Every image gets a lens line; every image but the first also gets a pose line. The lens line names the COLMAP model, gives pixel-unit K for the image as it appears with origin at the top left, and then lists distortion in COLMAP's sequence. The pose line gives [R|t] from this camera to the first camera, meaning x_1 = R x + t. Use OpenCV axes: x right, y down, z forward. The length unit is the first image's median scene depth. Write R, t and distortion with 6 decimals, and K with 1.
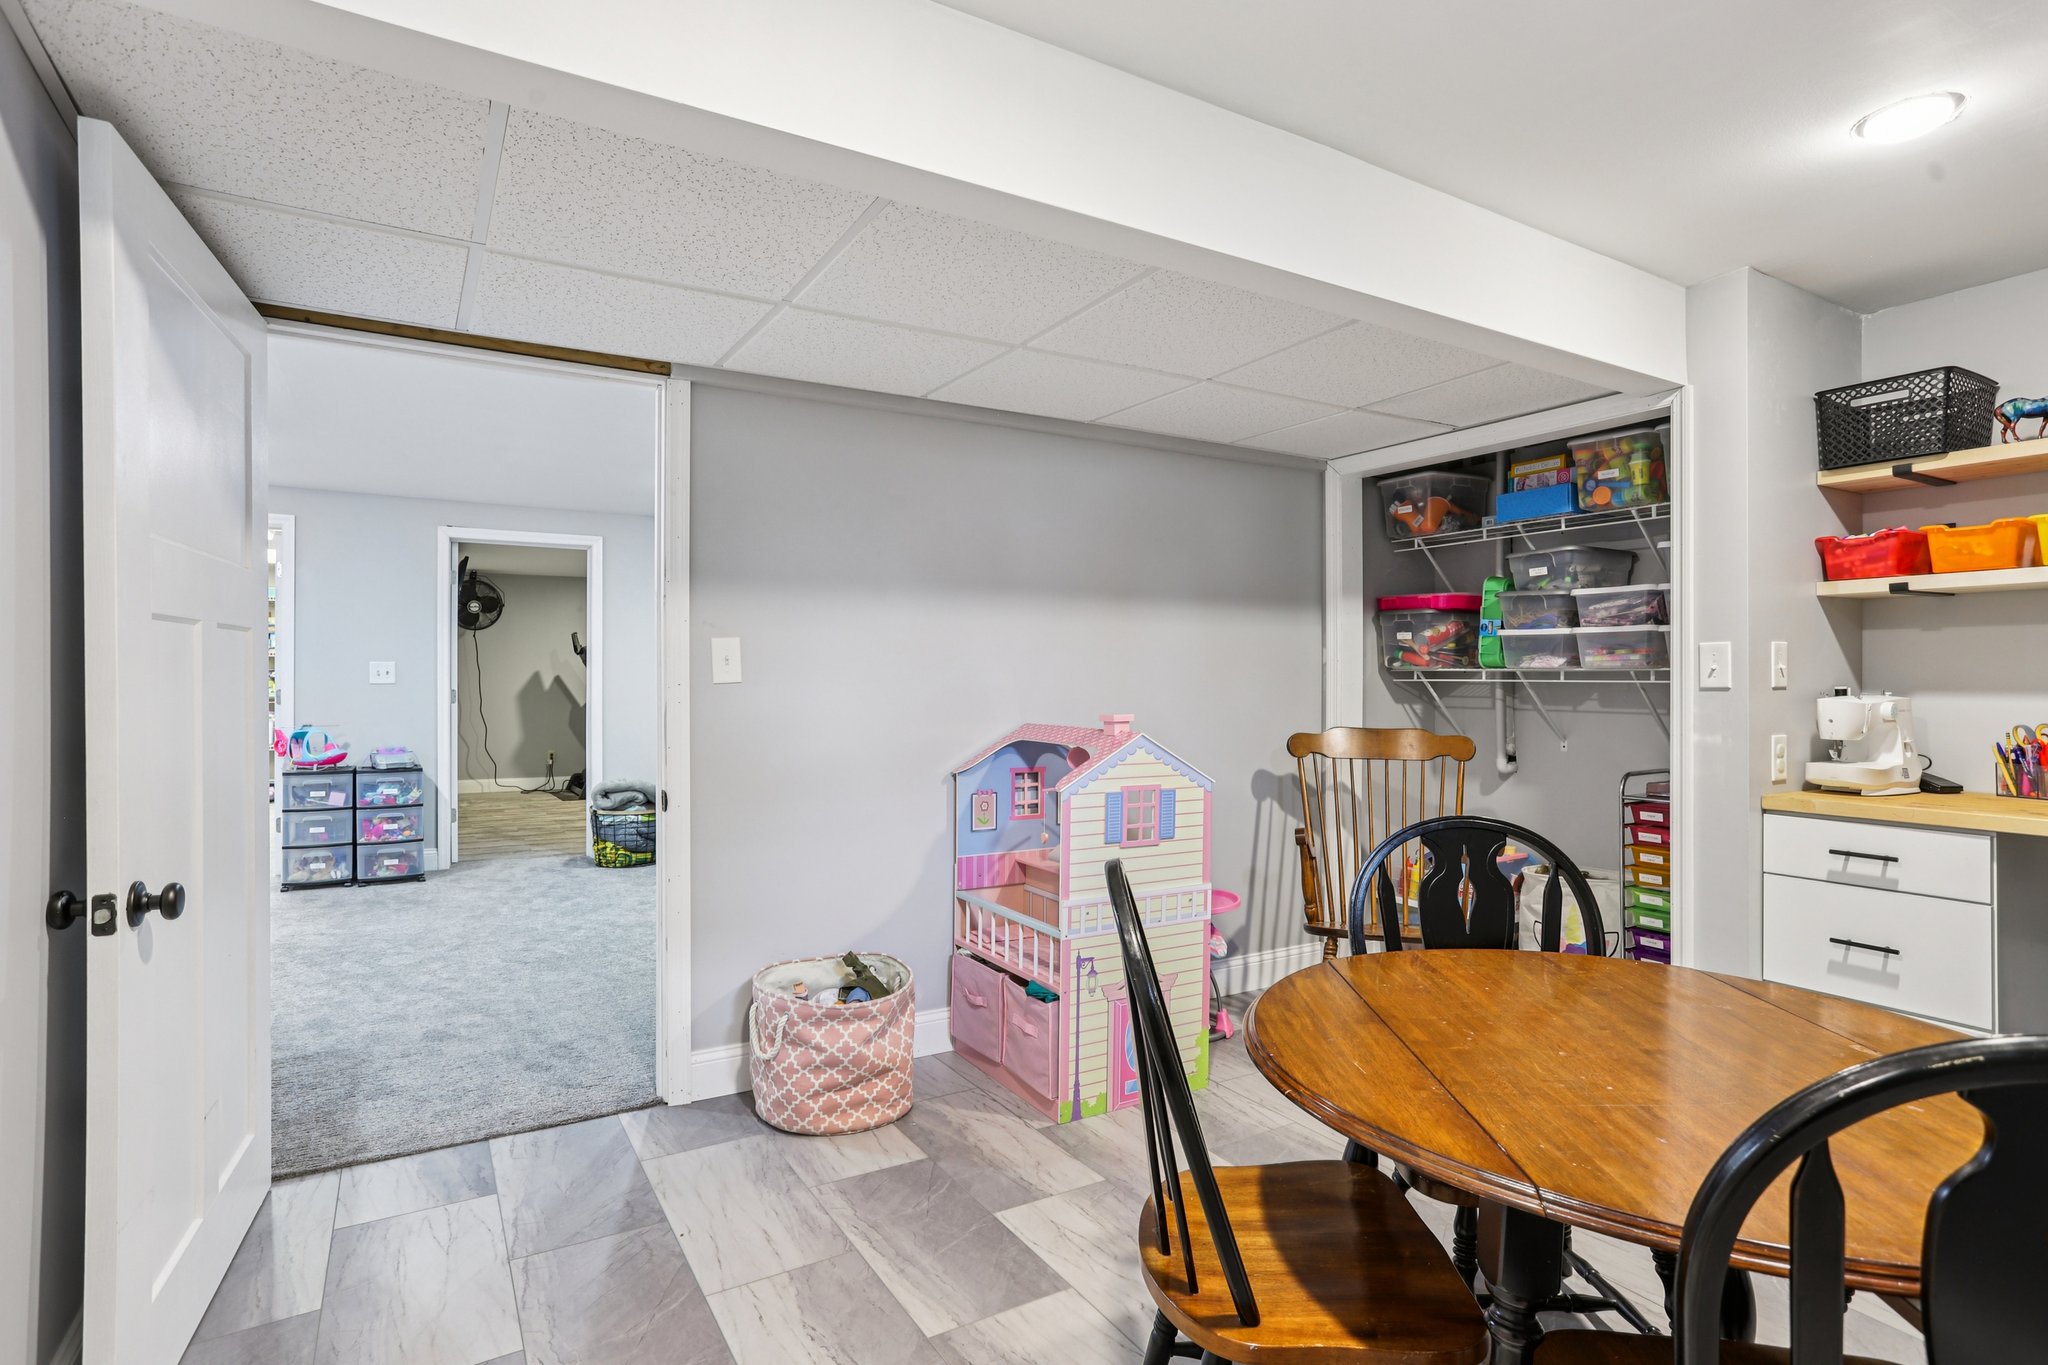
lens RADIAL K [[1039.7, 0, 1020.9], [0, 1039.7, 674.4], [0, 0, 1]] dist [-0.061682, 0.029881]
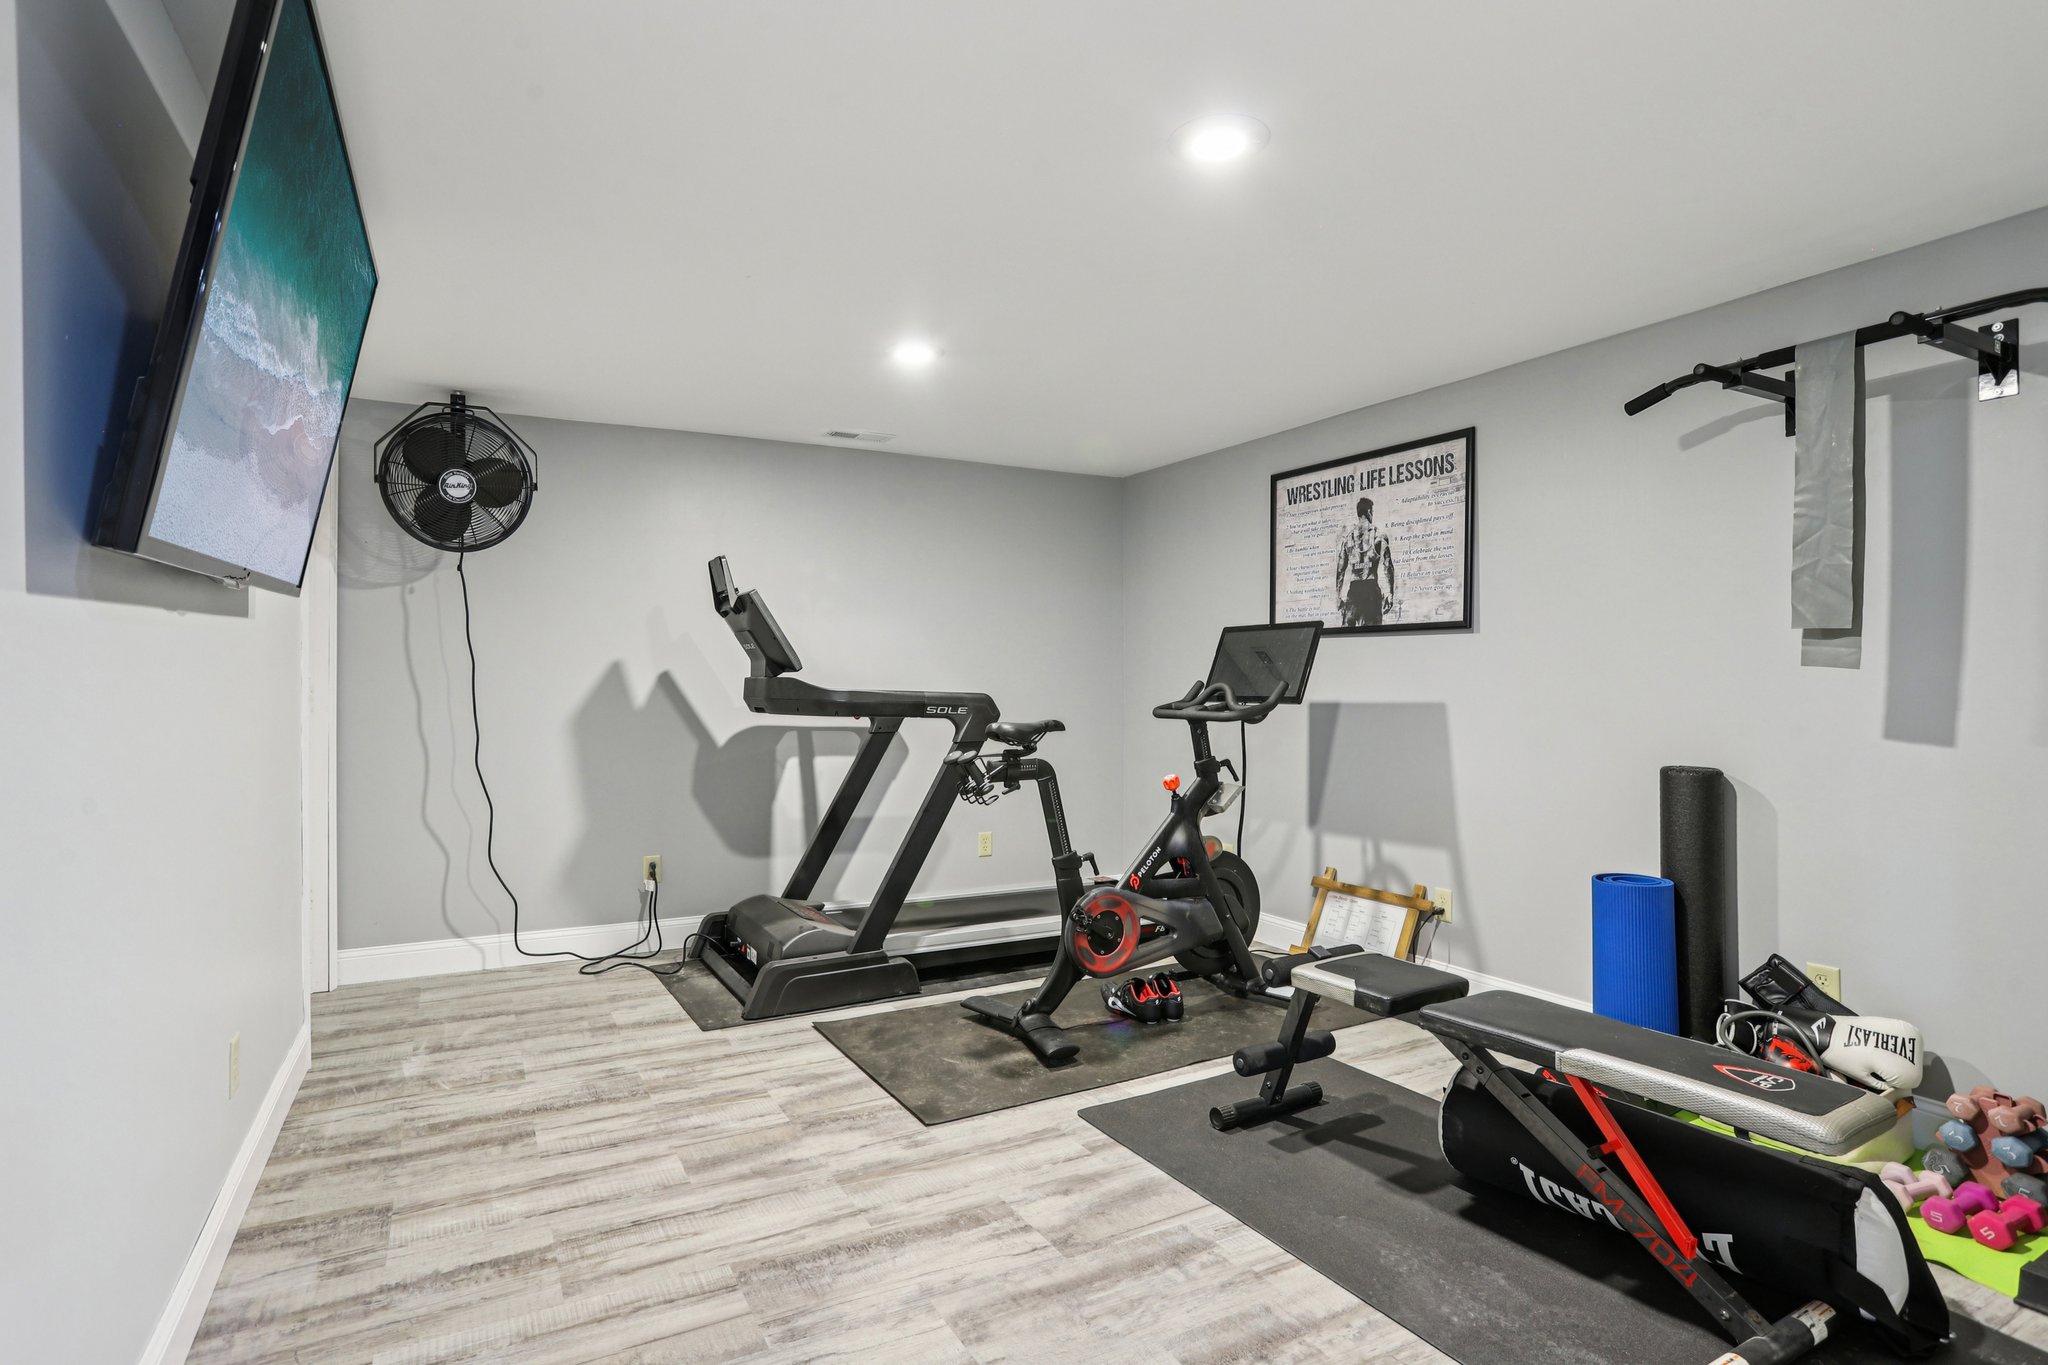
lens RADIAL K [[1039.7, 0, 1025.4], [0, 1039.7, 690.3], [0, 0, 1]] dist [-0.061682, 0.029881]
pose [[0.999448, -0.001941, -0.033158, -0.297360], [0.001962, 0.999998, 0.000604, 0.008706], [0.033157, -0.000668, 0.999450, 0.599766]]
